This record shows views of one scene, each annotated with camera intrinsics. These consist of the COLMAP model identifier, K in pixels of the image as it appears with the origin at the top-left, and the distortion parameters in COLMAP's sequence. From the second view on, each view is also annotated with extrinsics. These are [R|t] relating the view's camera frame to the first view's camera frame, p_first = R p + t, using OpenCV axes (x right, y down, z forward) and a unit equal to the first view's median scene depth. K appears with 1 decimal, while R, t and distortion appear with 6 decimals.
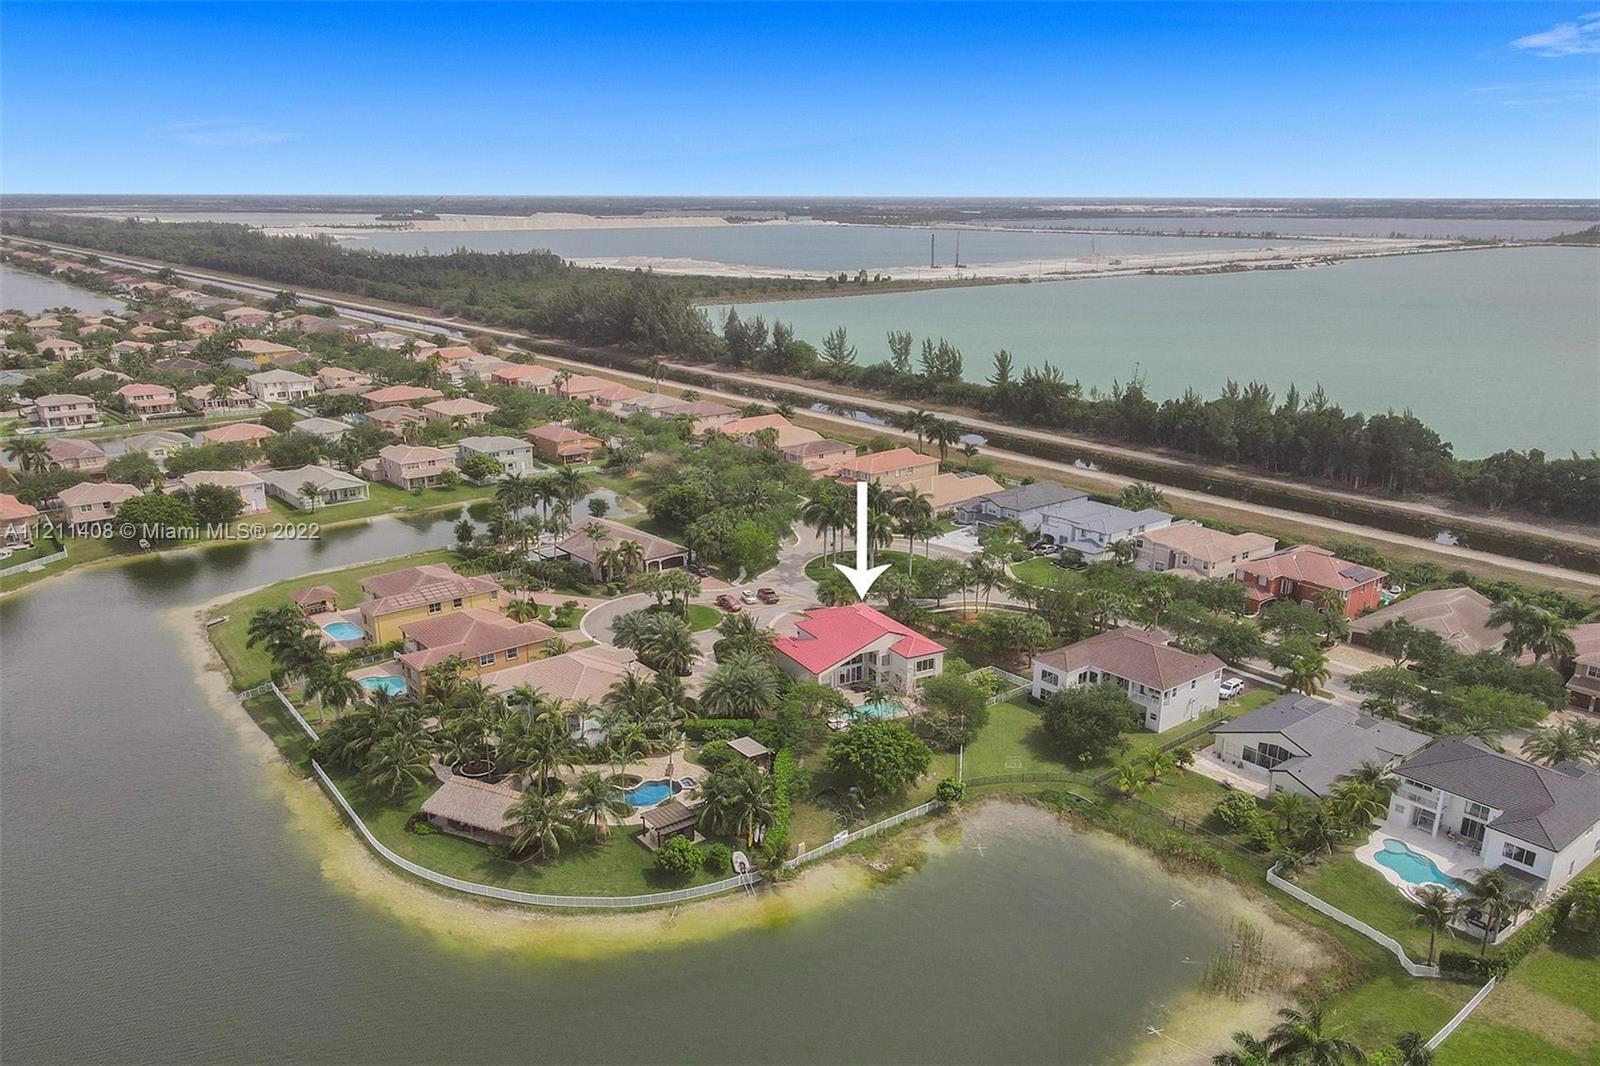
lens RADIAL K [[1161.8, 0, 781.0], [0, 1161.8, 433.3], [0, 0, 1]] dist [0.003228, 0.007493]
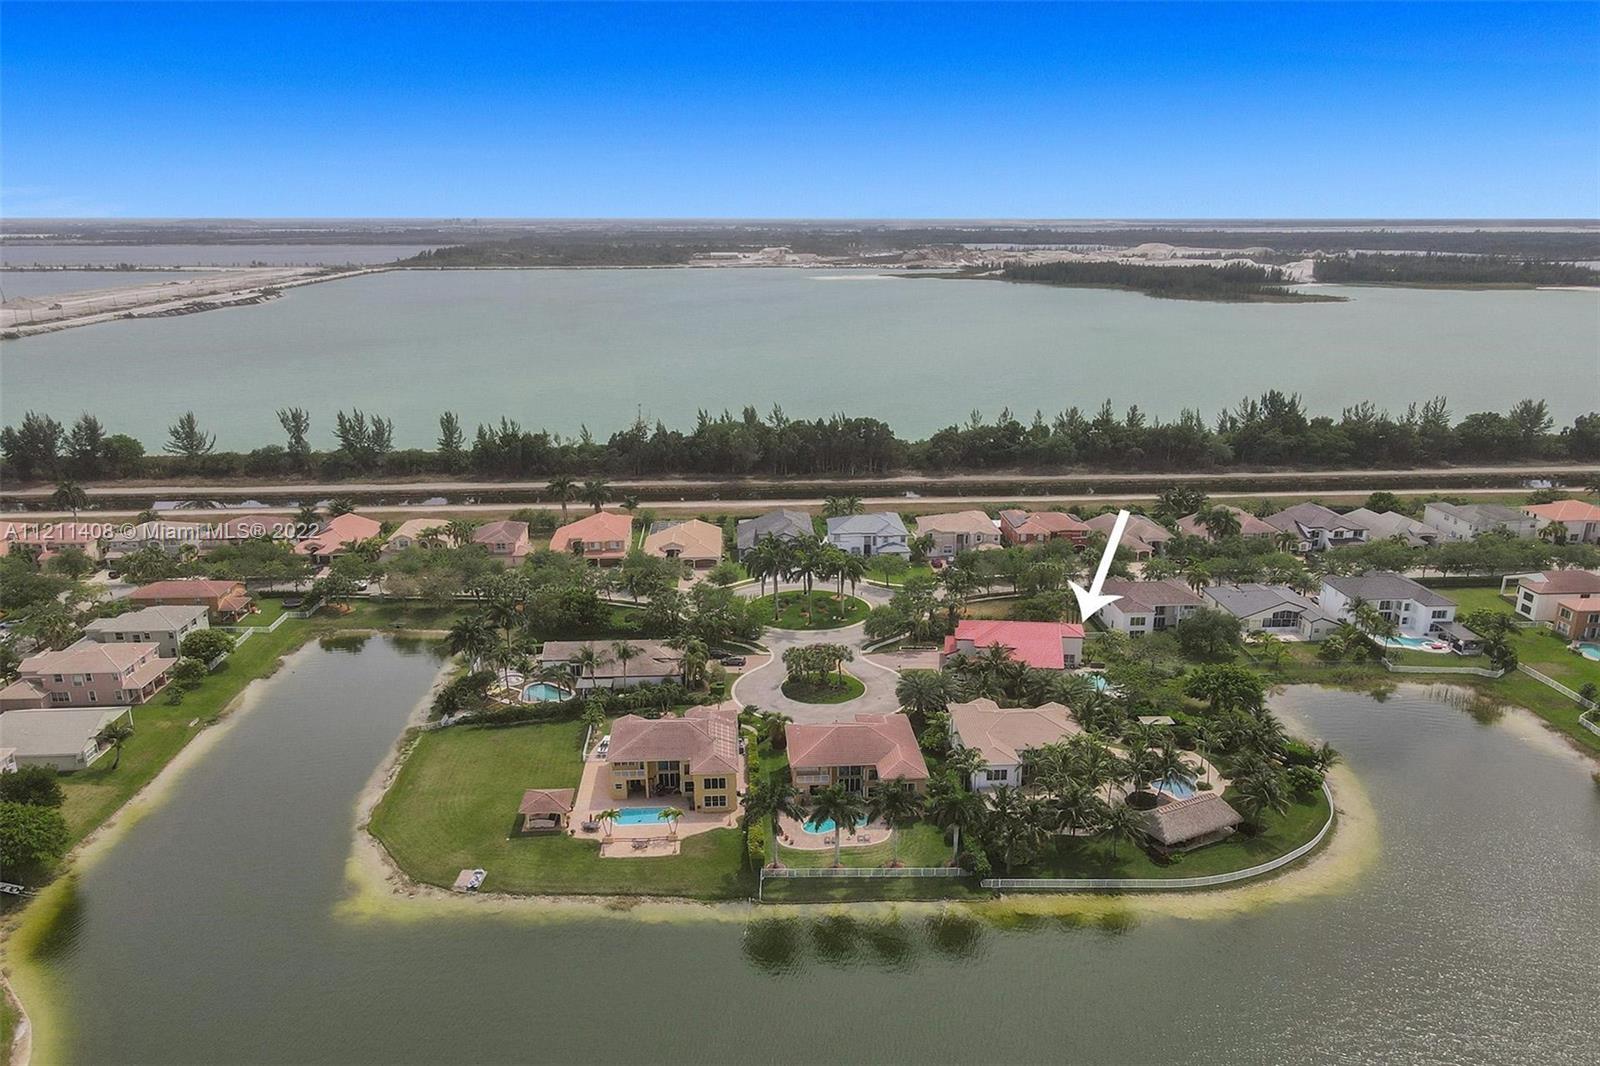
lens RADIAL K [[1161.8, 0, 781.0], [0, 1161.8, 433.3], [0, 0, 1]] dist [0.003228, 0.007493]
pose [[0.573990, -0.144779, 0.805962, -1.181032], [0.161828, 0.984890, 0.061671, -0.180889], [-0.802713, 0.095029, 0.588746, 0.506426]]
